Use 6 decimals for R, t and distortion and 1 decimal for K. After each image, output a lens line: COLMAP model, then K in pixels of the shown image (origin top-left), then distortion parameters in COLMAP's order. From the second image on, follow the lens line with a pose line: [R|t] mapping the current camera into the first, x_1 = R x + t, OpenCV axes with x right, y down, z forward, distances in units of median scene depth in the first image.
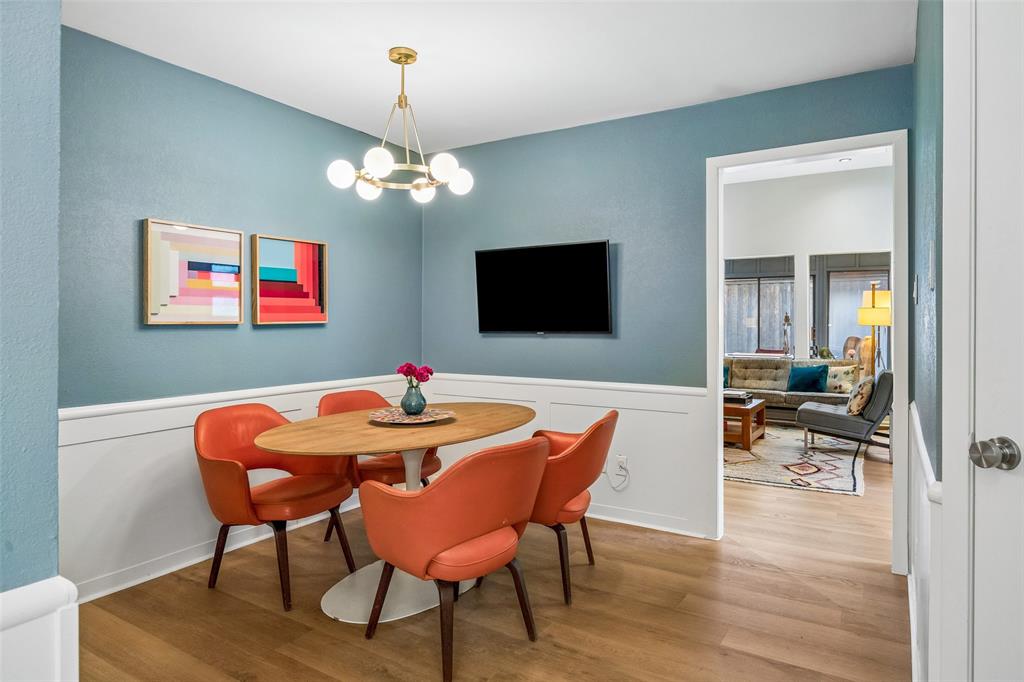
lens RADIAL K [[606.1, 0, 519.8], [0, 606.1, 321.1], [0, 0, 1]] dist [-0.002124, -0.000942]
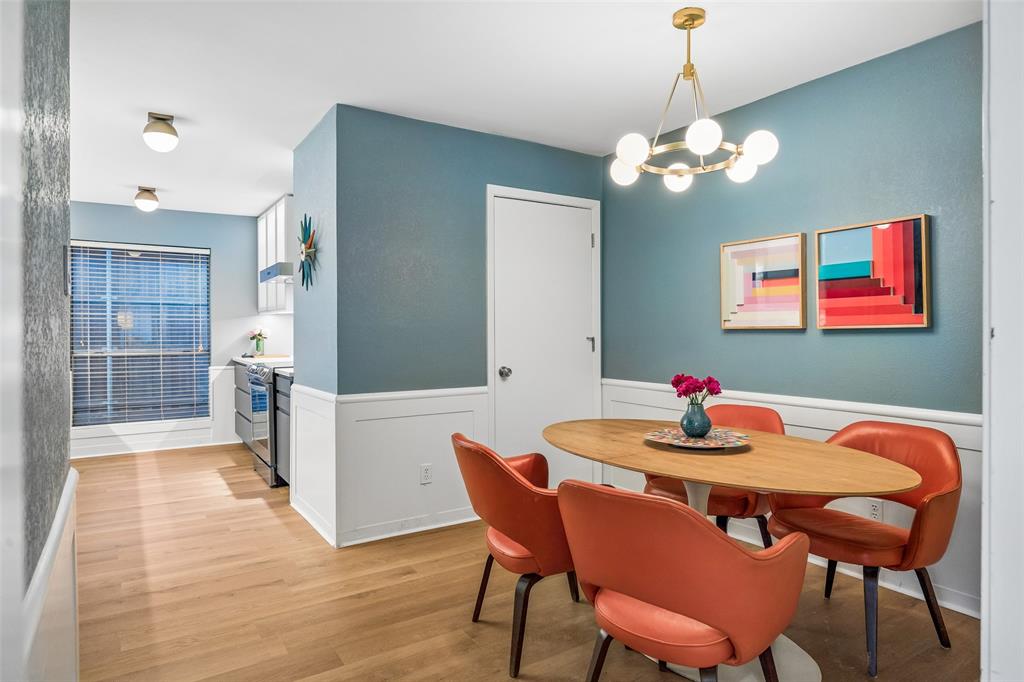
lens RADIAL K [[606.1, 0, 511.4], [0, 606.1, 332.5], [0, 0, 1]] dist [-0.002124, -0.000942]
pose [[-0.427841, 0.008280, -0.903816, 0.582067], [0.008116, 0.999953, 0.005319, 0.001940], [0.903817, -0.005060, -0.427888, 0.949456]]
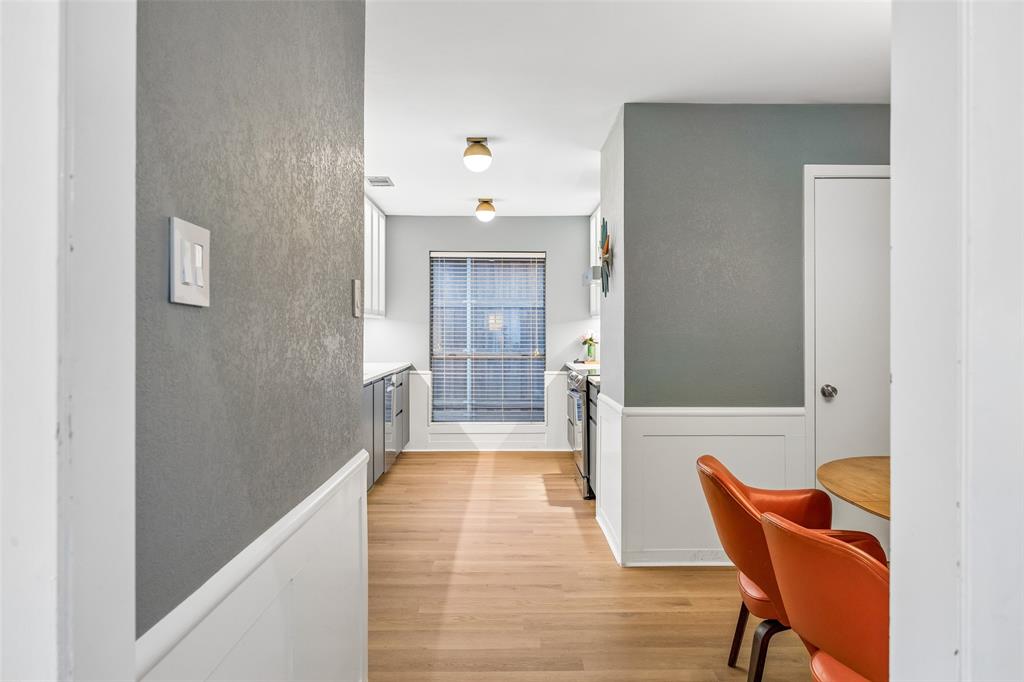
lens RADIAL K [[726.5, 0, 507.8], [0, 726.5, 333.7], [0, 0, 1]] dist [0.005683, 0.003930]
pose [[-0.844866, 0.004032, -0.534963, 0.571914], [0.003538, 0.999992, 0.001950, -0.010582], [0.534966, -0.000245, -0.844873, 1.132832]]
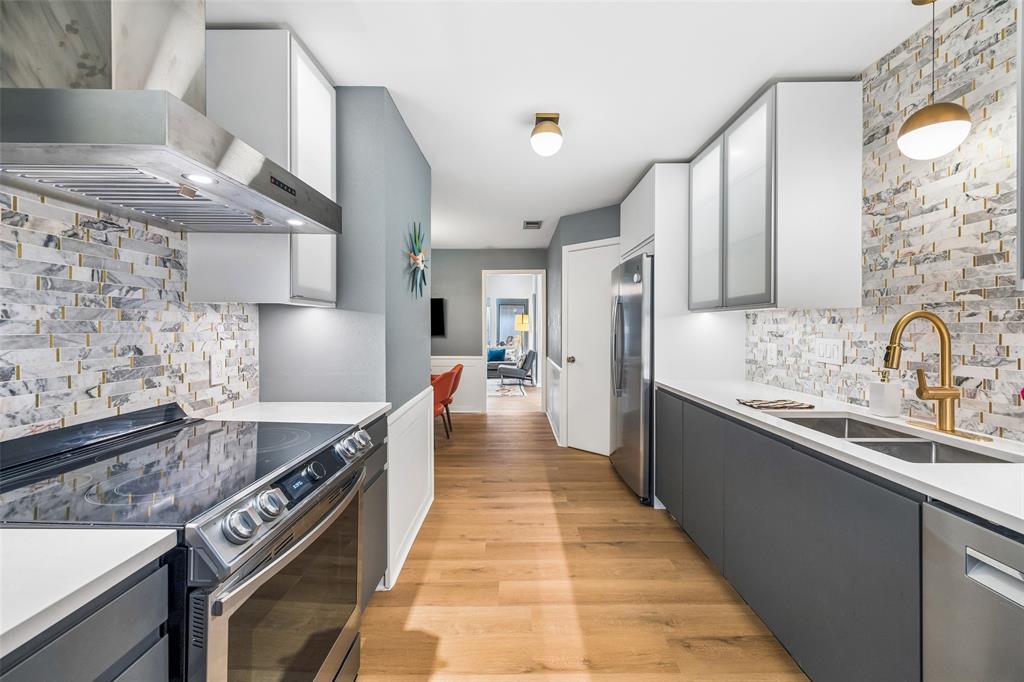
lens RADIAL K [[439.2, 0, 517.7], [0, 439.2, 323.7], [0, 0, 1]] dist [-0.000548, -0.000107]
pose [[0.842726, 0.005592, 0.538313, -0.556661], [-0.004571, 0.999984, -0.003231, -0.025733], [-0.538323, 0.000262, 0.842739, -0.659093]]
